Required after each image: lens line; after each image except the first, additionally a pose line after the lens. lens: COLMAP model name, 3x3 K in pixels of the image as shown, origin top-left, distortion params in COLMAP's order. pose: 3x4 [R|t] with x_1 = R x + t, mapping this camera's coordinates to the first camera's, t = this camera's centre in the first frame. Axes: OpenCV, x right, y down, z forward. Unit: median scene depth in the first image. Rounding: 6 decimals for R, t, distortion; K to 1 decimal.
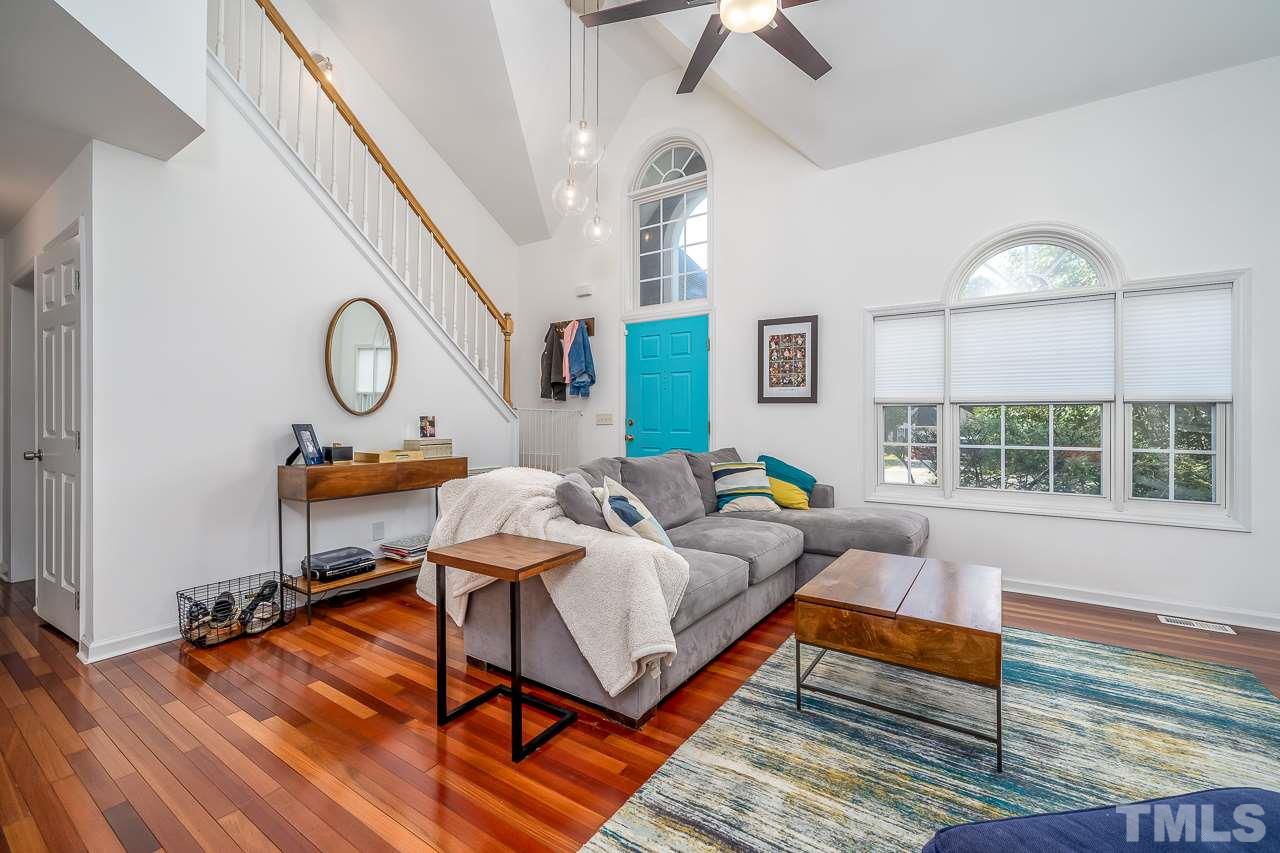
lens RADIAL K [[535.1, 0, 643.5], [0, 535.1, 418.0], [0, 0, 1]] dist [0.001619, 0.000248]
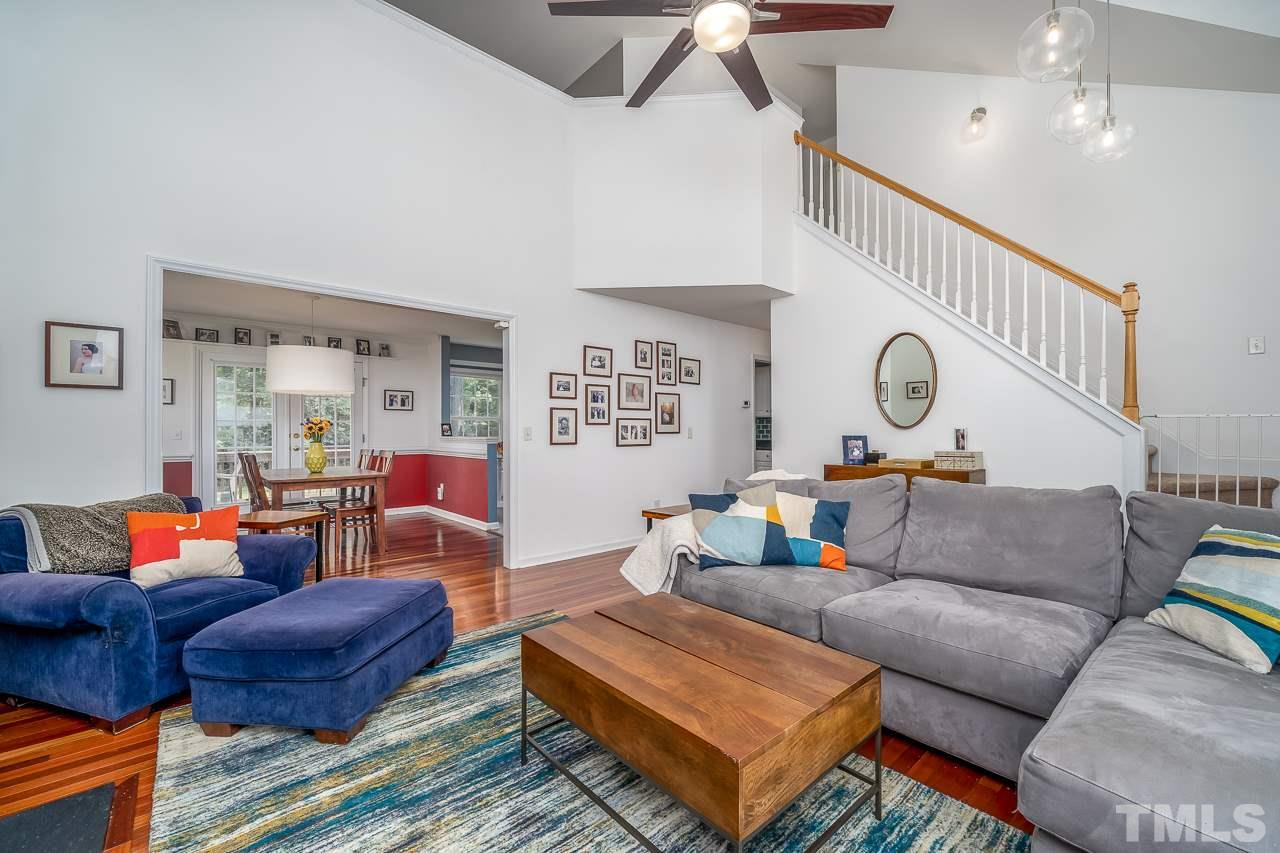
lens RADIAL K [[535.1, 0, 640.9], [0, 535.1, 426.0], [0, 0, 1]] dist [0.001619, 0.000248]
pose [[-0.255226, -0.008512, -0.966844, 0.695025], [-0.001567, 0.999964, -0.008390, 0.000540], [0.966880, -0.000626, -0.255230, 0.636245]]
